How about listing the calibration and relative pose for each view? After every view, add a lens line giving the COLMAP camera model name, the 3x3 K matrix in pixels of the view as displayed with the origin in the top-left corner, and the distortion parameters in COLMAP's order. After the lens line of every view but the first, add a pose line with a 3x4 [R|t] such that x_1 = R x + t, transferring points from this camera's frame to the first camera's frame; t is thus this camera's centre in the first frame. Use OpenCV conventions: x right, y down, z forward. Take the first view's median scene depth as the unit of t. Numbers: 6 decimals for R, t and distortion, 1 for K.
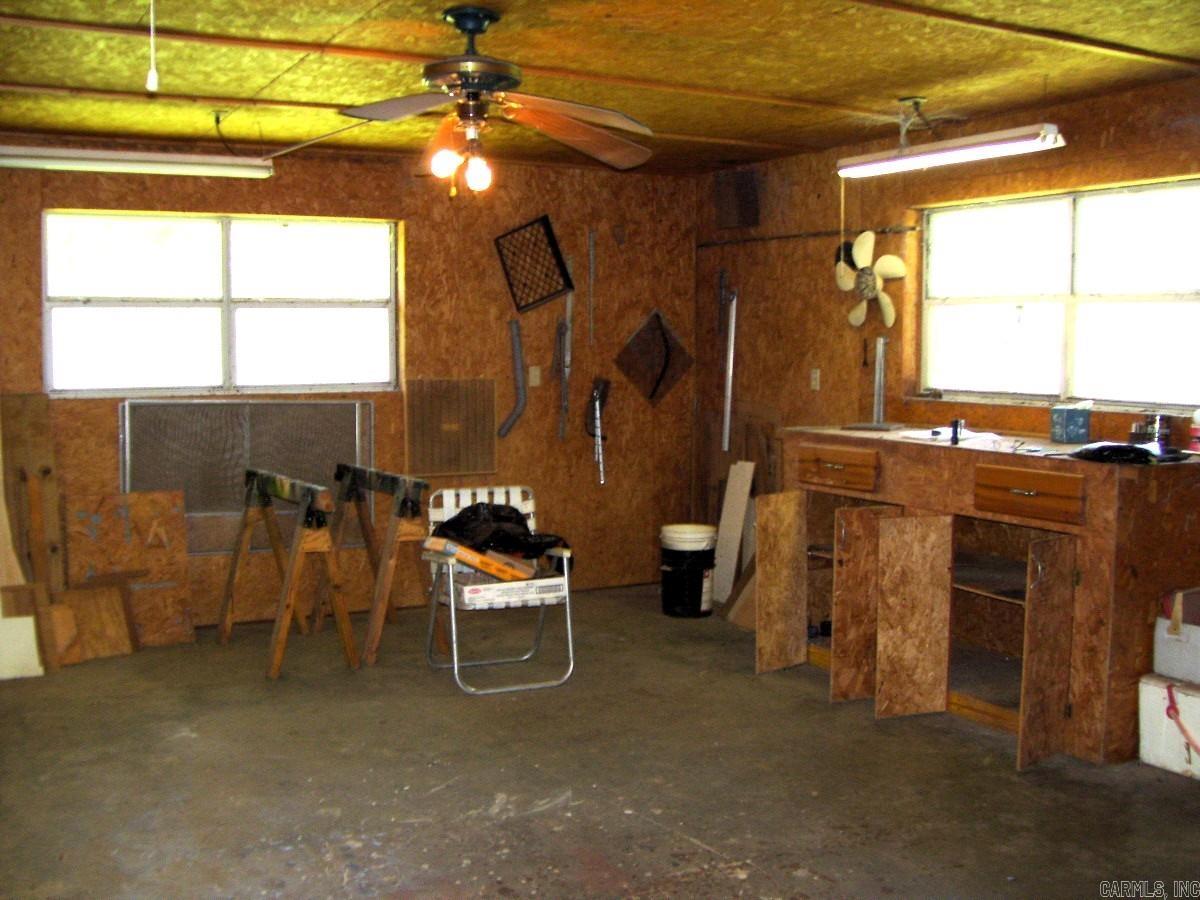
lens RADIAL K [[1299.9, 0, 618.6], [0, 1299.9, 449.9], [0, 0, 1]] dist [-0.188966, 0.182310]
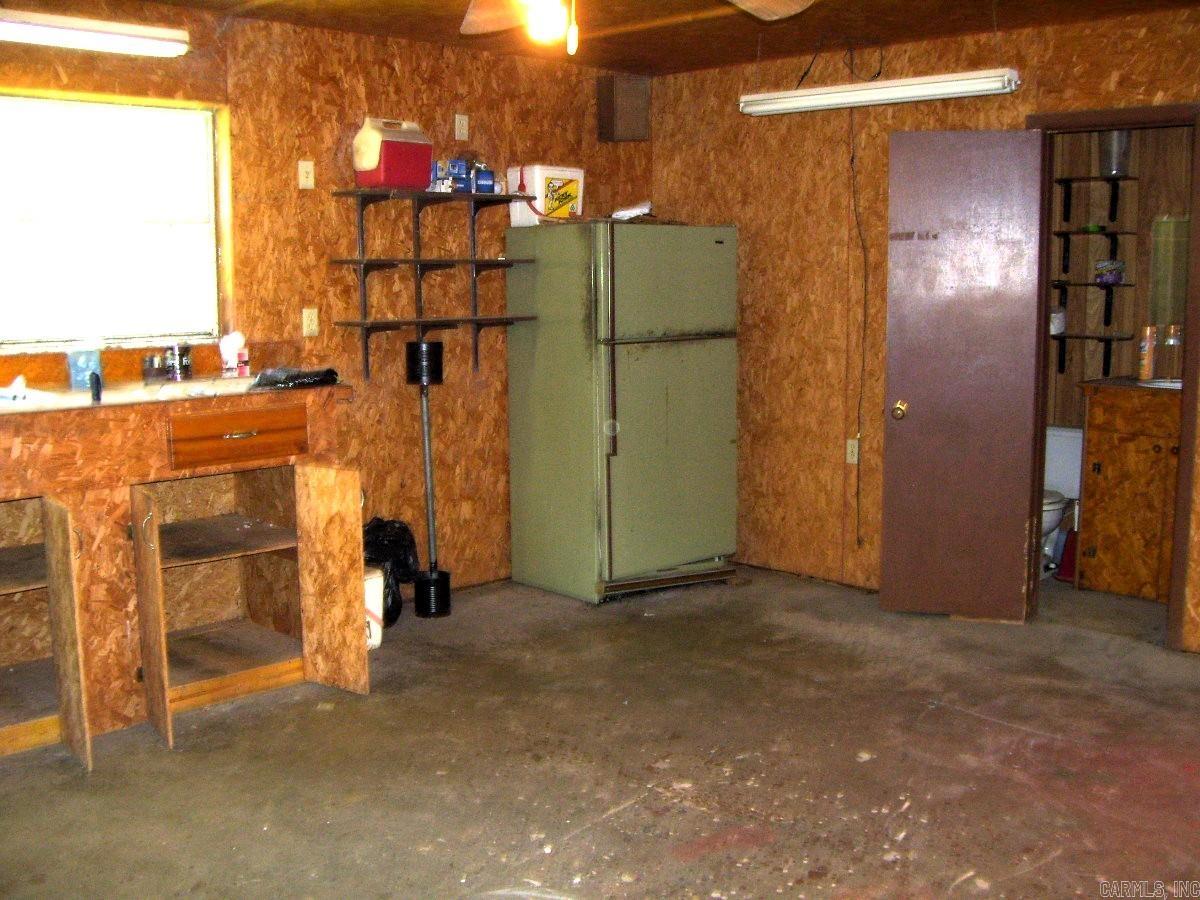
lens RADIAL K [[1299.9, 0, 618.6], [0, 1299.9, 449.9], [0, 0, 1]] dist [-0.188966, 0.182310]
pose [[-0.304078, -0.129080, 0.943862, -0.764318], [0.078801, 0.983974, 0.159953, -0.096942], [-0.949382, 0.123015, -0.289033, 1.200852]]
